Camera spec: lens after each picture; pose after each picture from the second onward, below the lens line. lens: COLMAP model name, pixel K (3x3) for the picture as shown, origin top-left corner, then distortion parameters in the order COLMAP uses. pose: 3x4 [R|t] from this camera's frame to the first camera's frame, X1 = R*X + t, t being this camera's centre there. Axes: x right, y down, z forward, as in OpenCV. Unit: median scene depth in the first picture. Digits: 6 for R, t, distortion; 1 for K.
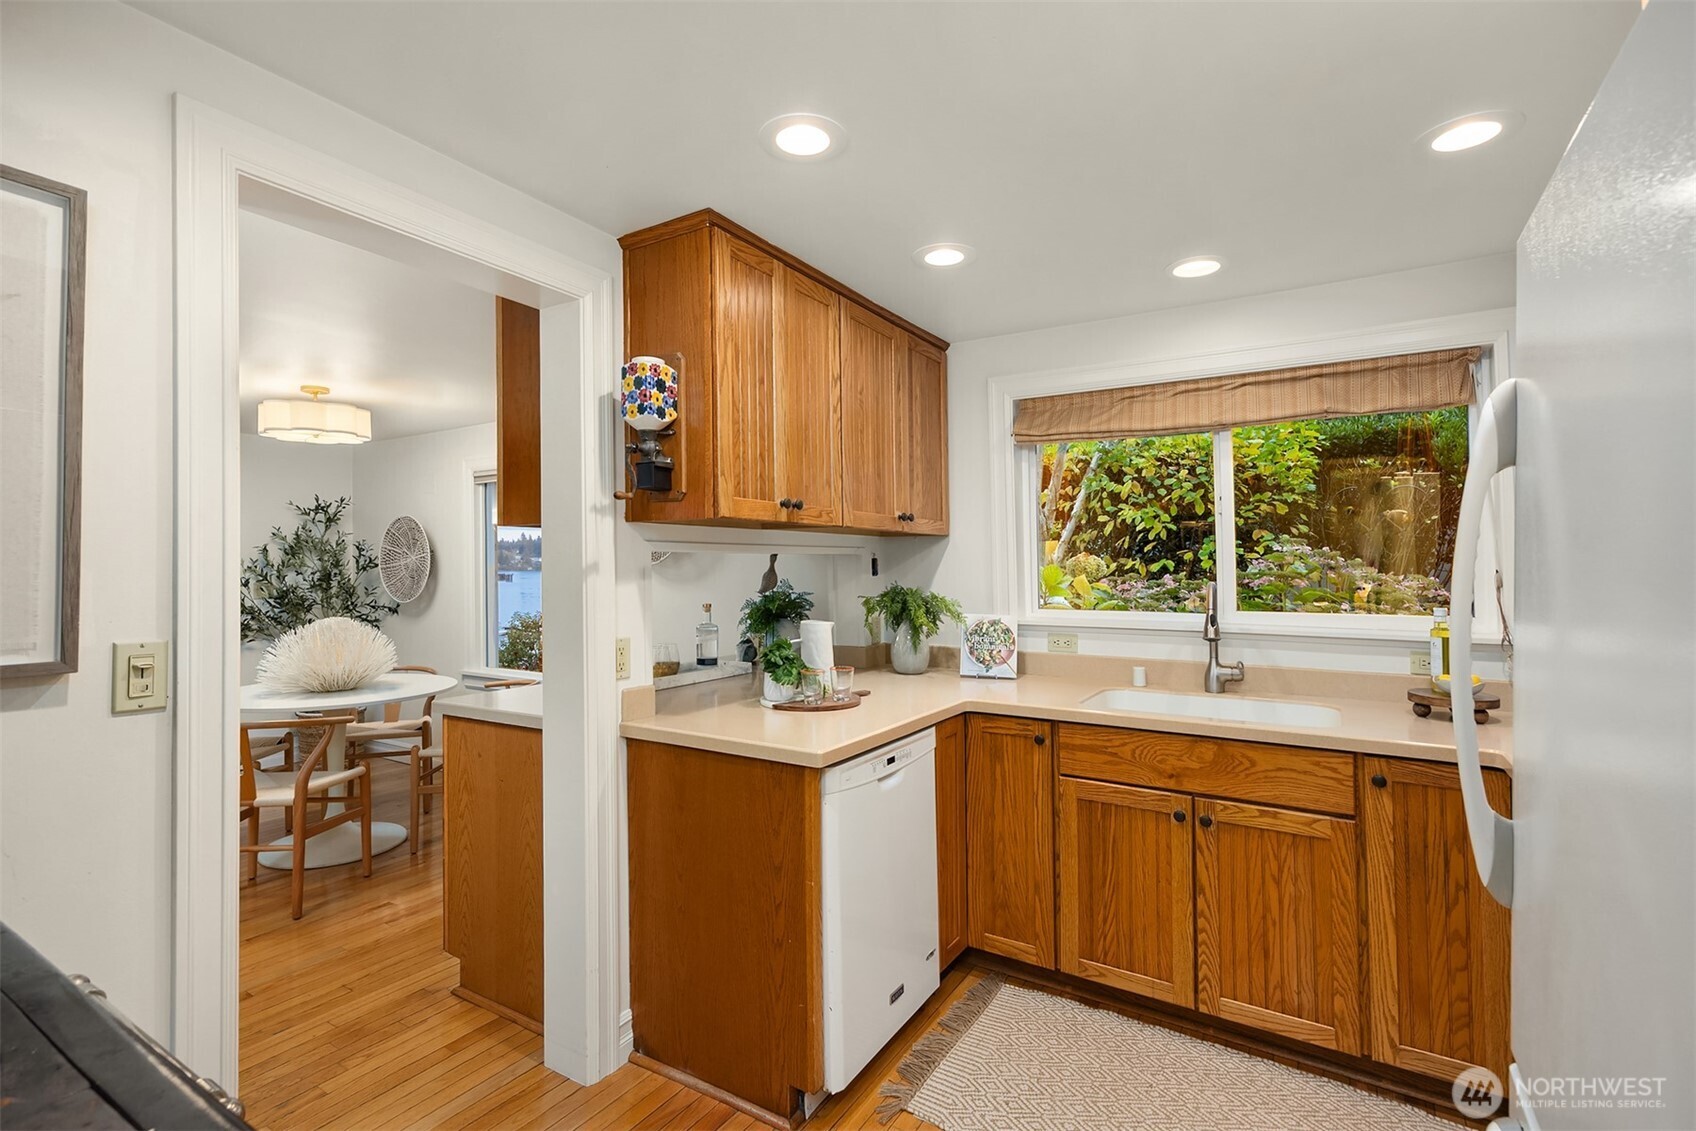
lens RADIAL K [[797.3, 0, 848.3], [0, 797.3, 555.2], [0, 0, 1]] dist [-0.008177, 0.002177]
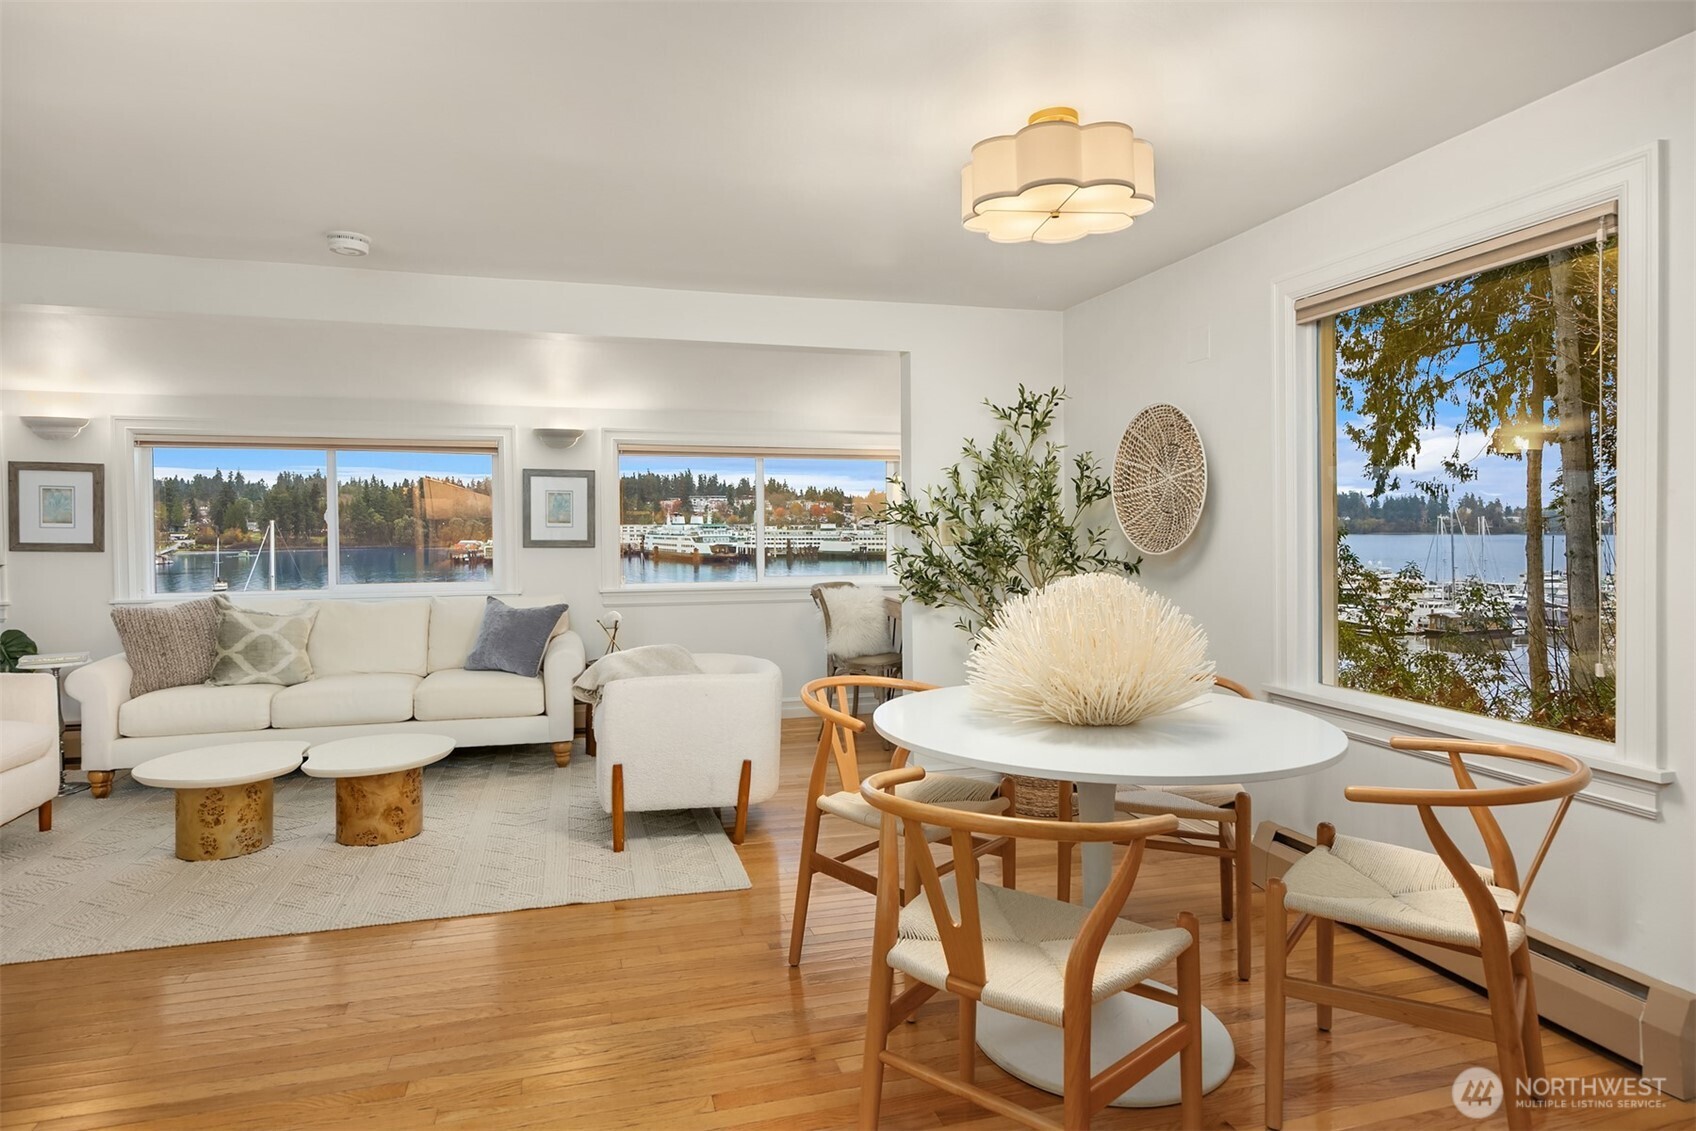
lens RADIAL K [[949.0, 0, 835.2], [0, 949.0, 522.2], [0, 0, 1]] dist [-0.006825, 0.002503]
pose [[0.743608, -0.005414, -0.668594, -0.266623], [0.010479, 0.999939, 0.003557, 0.030757], [0.668533, -0.009652, 0.743619, 0.325697]]
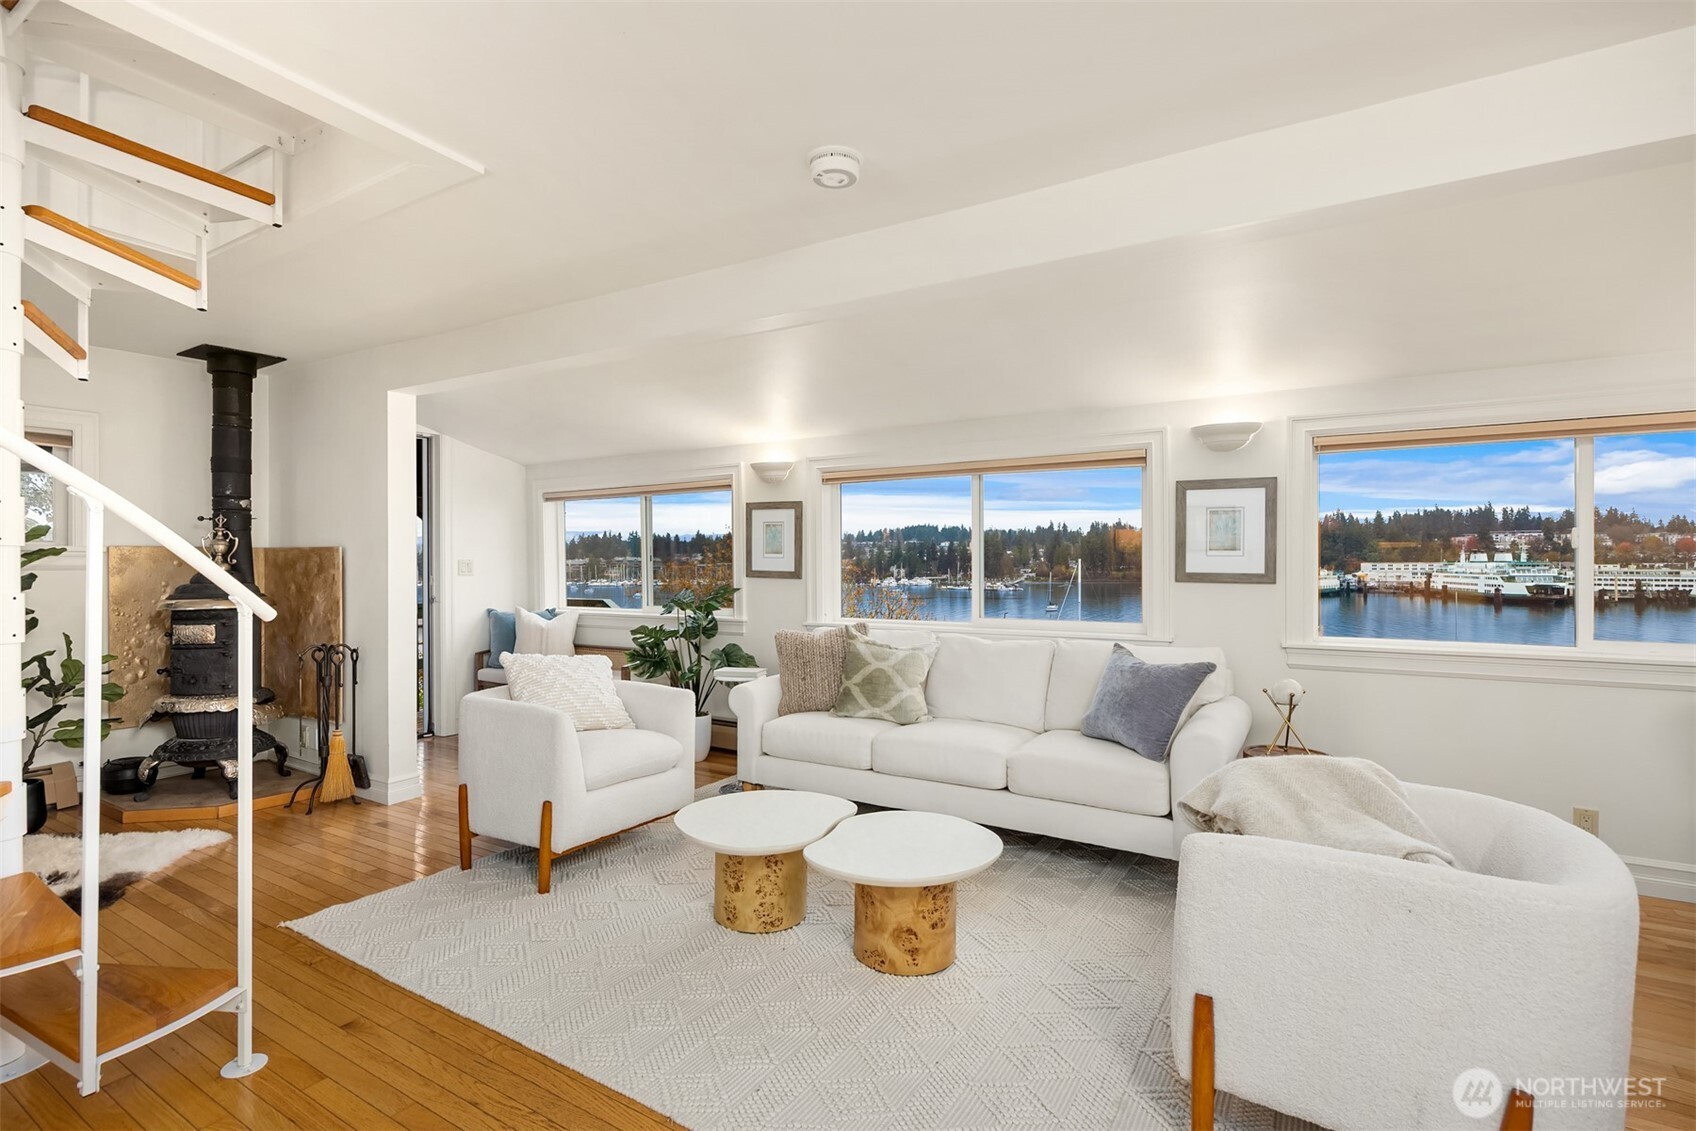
lens RADIAL K [[797.3, 0, 853.3], [0, 797.3, 574.7], [0, 0, 1]] dist [-0.008177, 0.002177]
pose [[0.009781, 0.011031, -0.999891, -0.533772], [0.012662, 0.999858, 0.011154, 0.041190], [0.999872, -0.012770, 0.009640, 0.584849]]
